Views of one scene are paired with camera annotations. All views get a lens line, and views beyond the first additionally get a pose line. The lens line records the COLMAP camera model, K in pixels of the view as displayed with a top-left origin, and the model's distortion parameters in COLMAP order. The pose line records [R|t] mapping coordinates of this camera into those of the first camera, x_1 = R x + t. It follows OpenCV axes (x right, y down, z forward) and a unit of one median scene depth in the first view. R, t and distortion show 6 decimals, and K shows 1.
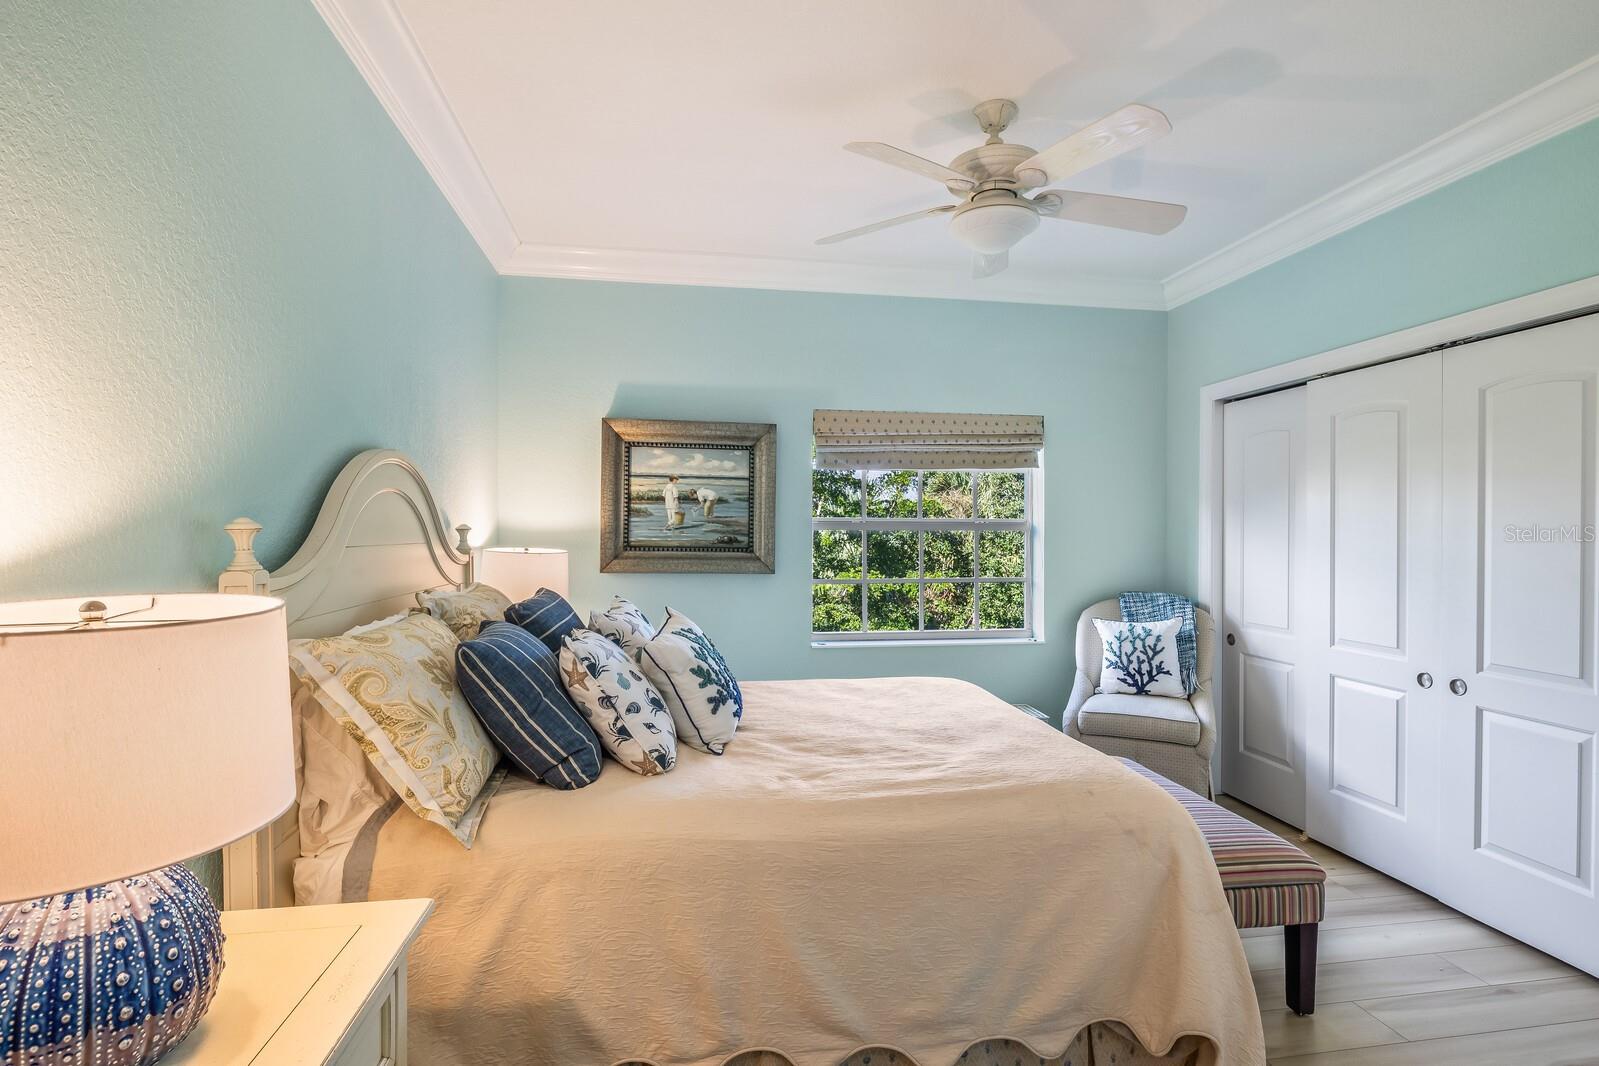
lens RADIAL K [[744.1, 0, 802.4], [0, 744.1, 533.8], [0, 0, 1]] dist [-0.001612, 0.000106]
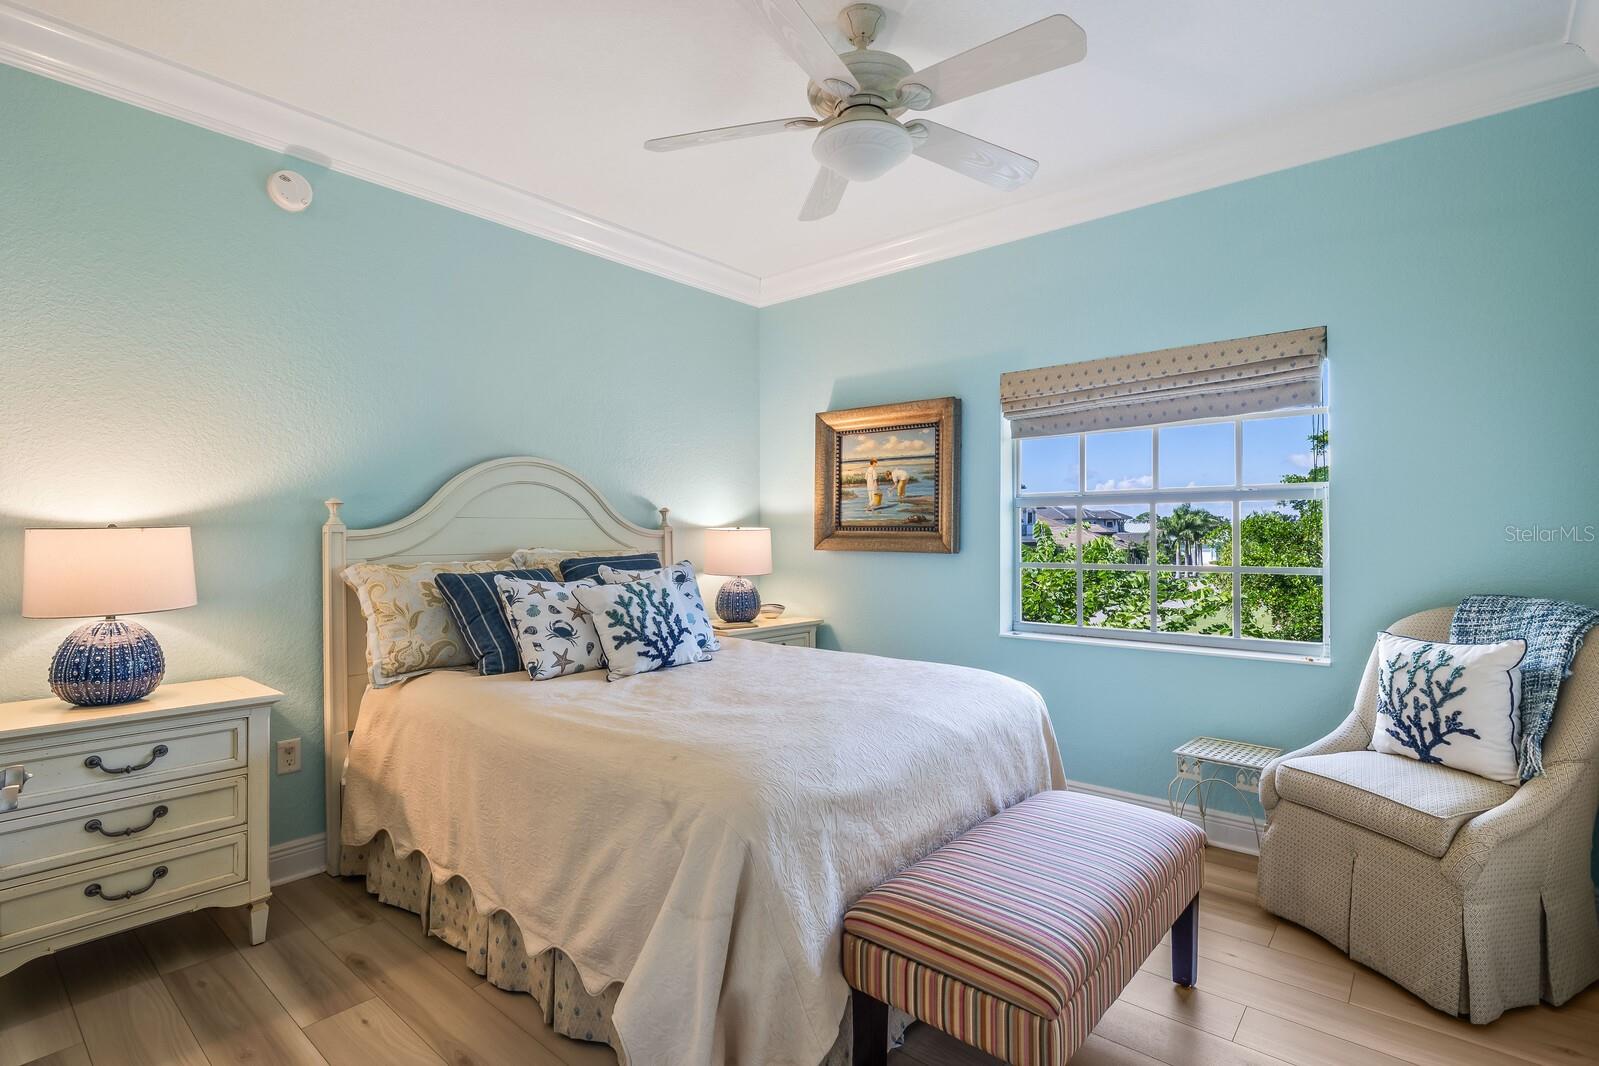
lens RADIAL K [[744.1, 0, 808.1], [0, 744.1, 536.2], [0, 0, 1]] dist [-0.001612, 0.000106]
pose [[0.669534, -0.002850, -0.742776, 0.553245], [0.005065, 0.999987, 0.000729, 0.030270], [0.742764, -0.004251, 0.669540, 0.225038]]
